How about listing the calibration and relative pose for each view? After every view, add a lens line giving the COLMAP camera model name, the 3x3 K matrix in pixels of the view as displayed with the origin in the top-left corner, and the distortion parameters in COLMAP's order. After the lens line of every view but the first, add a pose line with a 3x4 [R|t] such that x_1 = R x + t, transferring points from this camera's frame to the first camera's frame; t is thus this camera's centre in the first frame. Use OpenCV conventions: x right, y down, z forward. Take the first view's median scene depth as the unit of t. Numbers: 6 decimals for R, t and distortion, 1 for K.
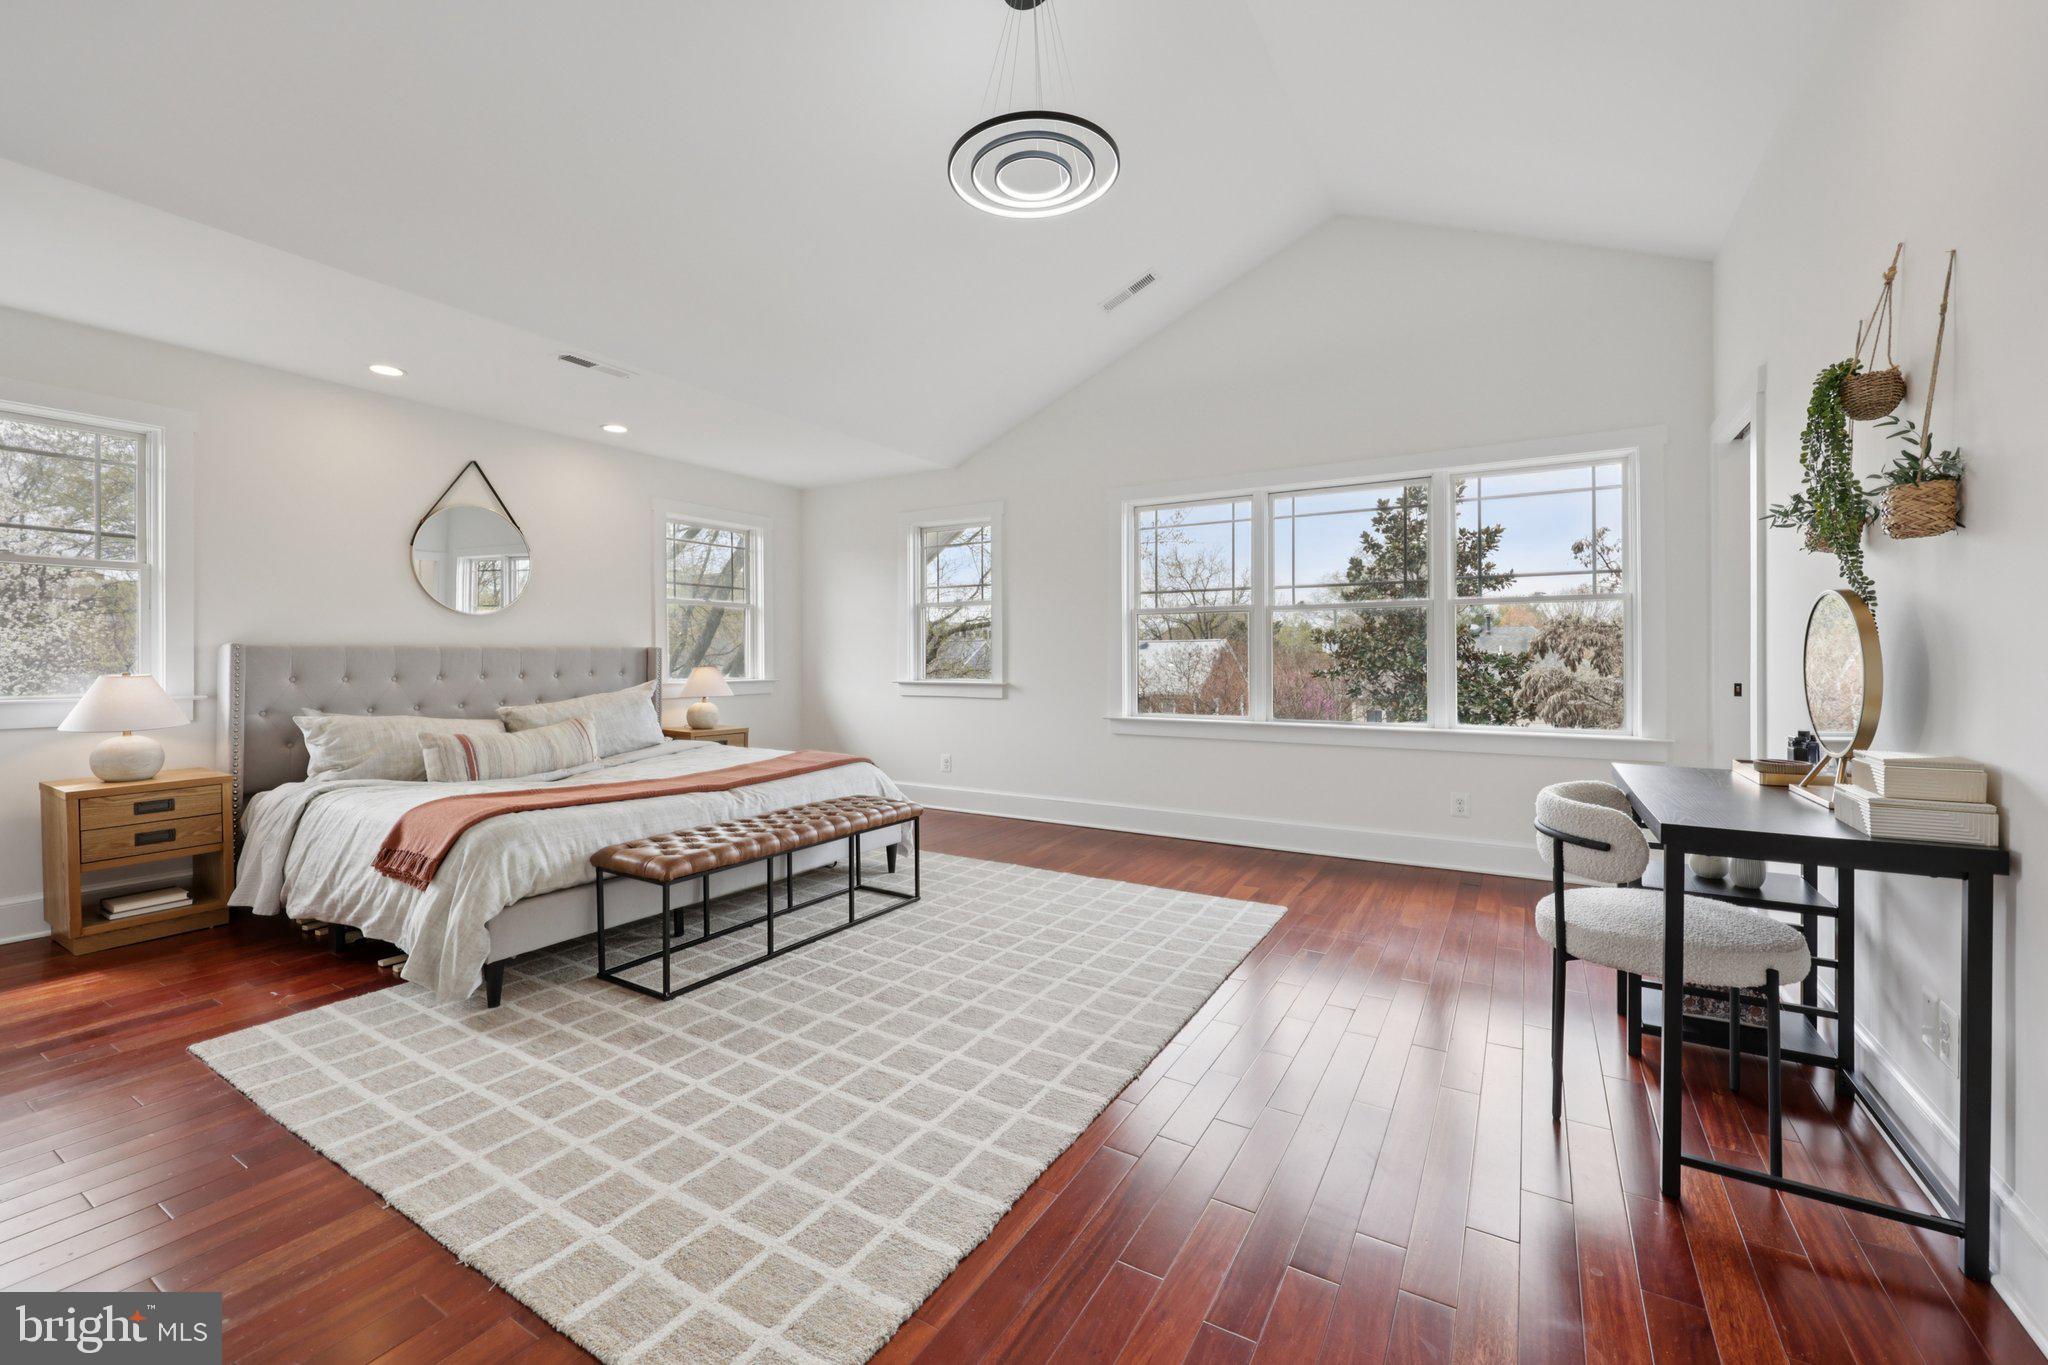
lens RADIAL K [[842.5, 0, 1026.1], [0, 842.5, 671.2], [0, 0, 1]] dist [-0.000244, 0.000609]
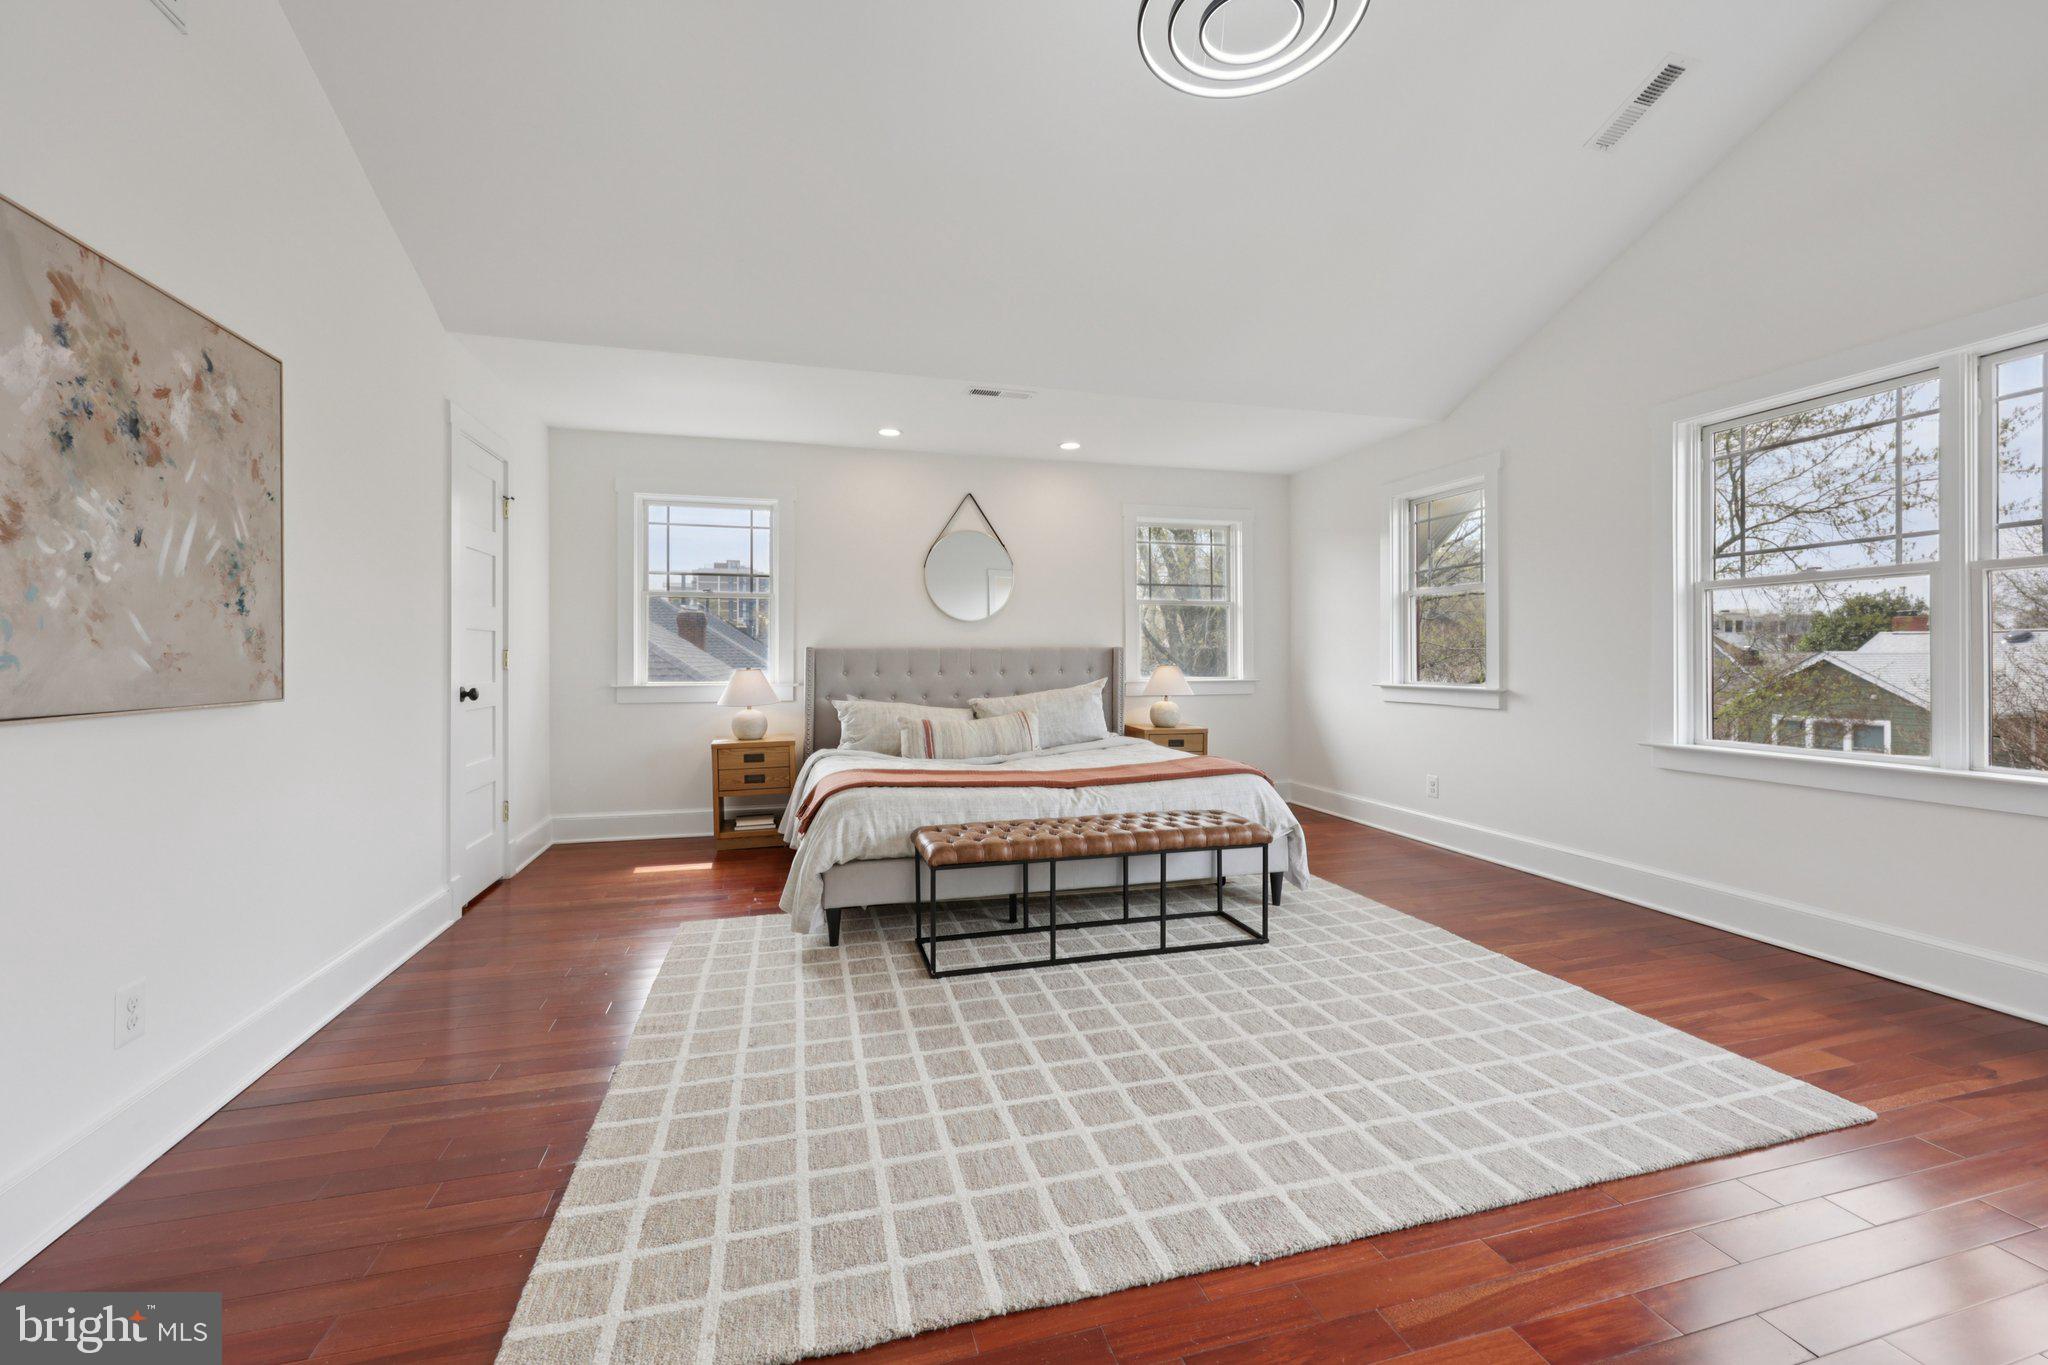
lens RADIAL K [[842.5, 0, 1024.4], [0, 842.5, 667.4], [0, 0, 1]] dist [-0.000244, 0.000609]
pose [[0.723629, 0.006838, -0.690155, 0.319968], [-0.009768, 0.999952, -0.000334, -0.002028], [0.690120, 0.006983, 0.723661, 0.252728]]
